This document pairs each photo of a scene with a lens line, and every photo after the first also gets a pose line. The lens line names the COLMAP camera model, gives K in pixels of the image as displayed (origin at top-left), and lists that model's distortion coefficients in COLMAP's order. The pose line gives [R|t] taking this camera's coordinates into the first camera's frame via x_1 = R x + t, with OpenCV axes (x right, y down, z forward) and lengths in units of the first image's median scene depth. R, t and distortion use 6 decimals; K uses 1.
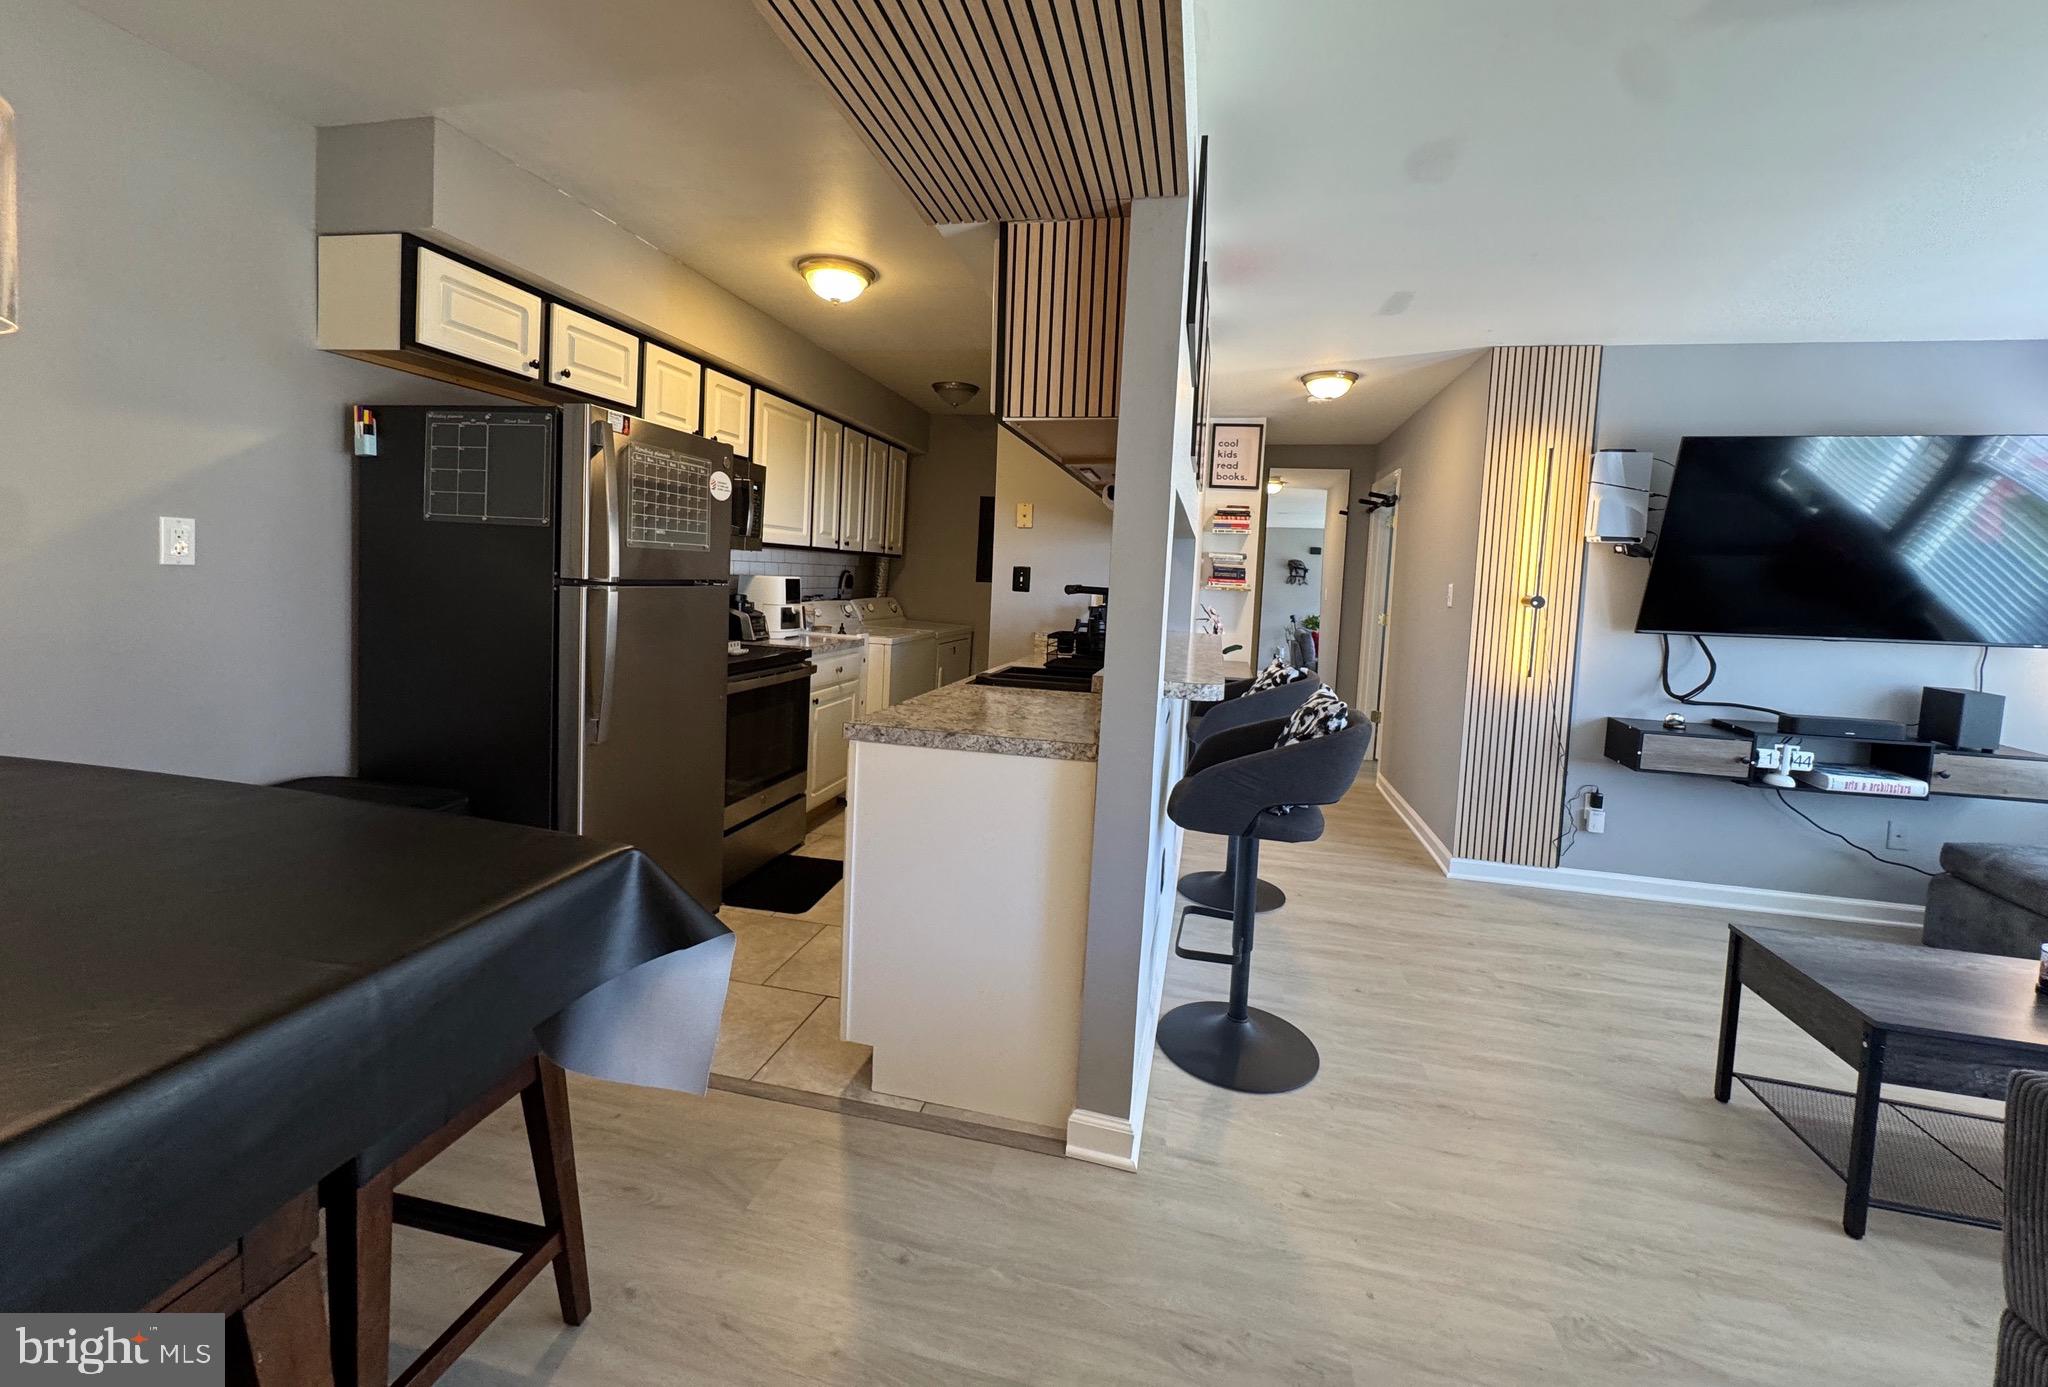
lens RADIAL K [[819.4, 0, 1023.1], [0, 819.4, 617.5], [0, 0, 1]] dist [0.000446, 0.000029]
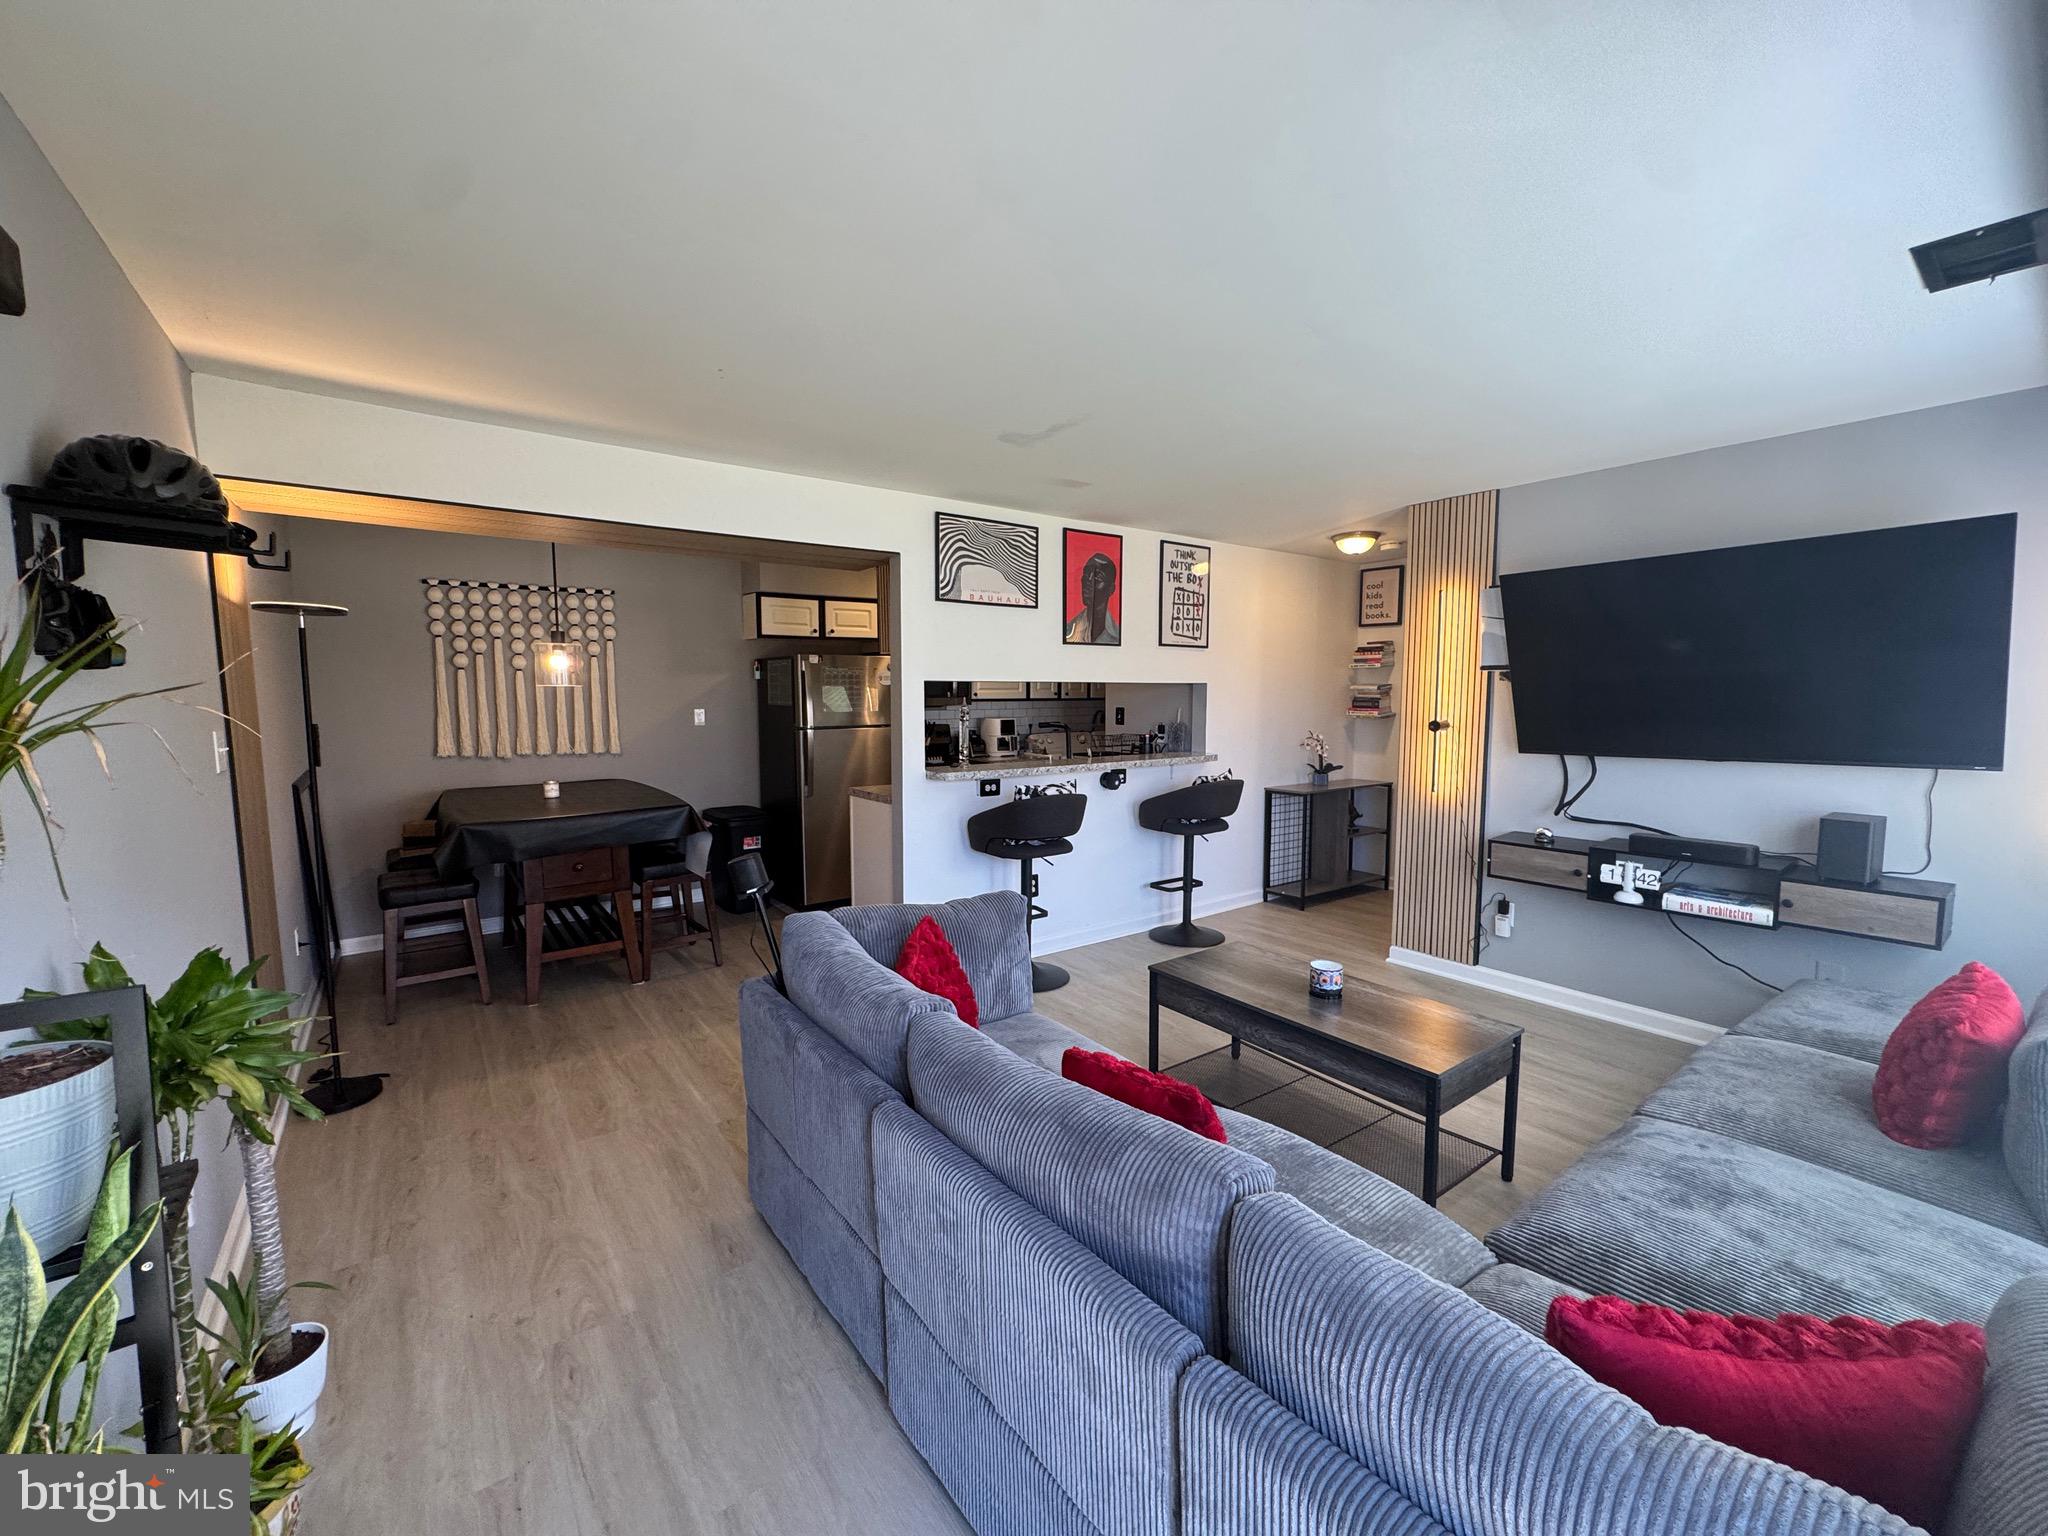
lens RADIAL K [[823.7, 0, 1024.0], [0, 823.7, 768.0], [0, 0, 1]] dist [-0.000085, -0.000017]
pose [[0.755178, 0.013663, -0.655377, 1.026245], [0.001888, 0.999733, 0.023018, 0.013378], [0.655517, -0.018620, 0.754951, -0.263269]]
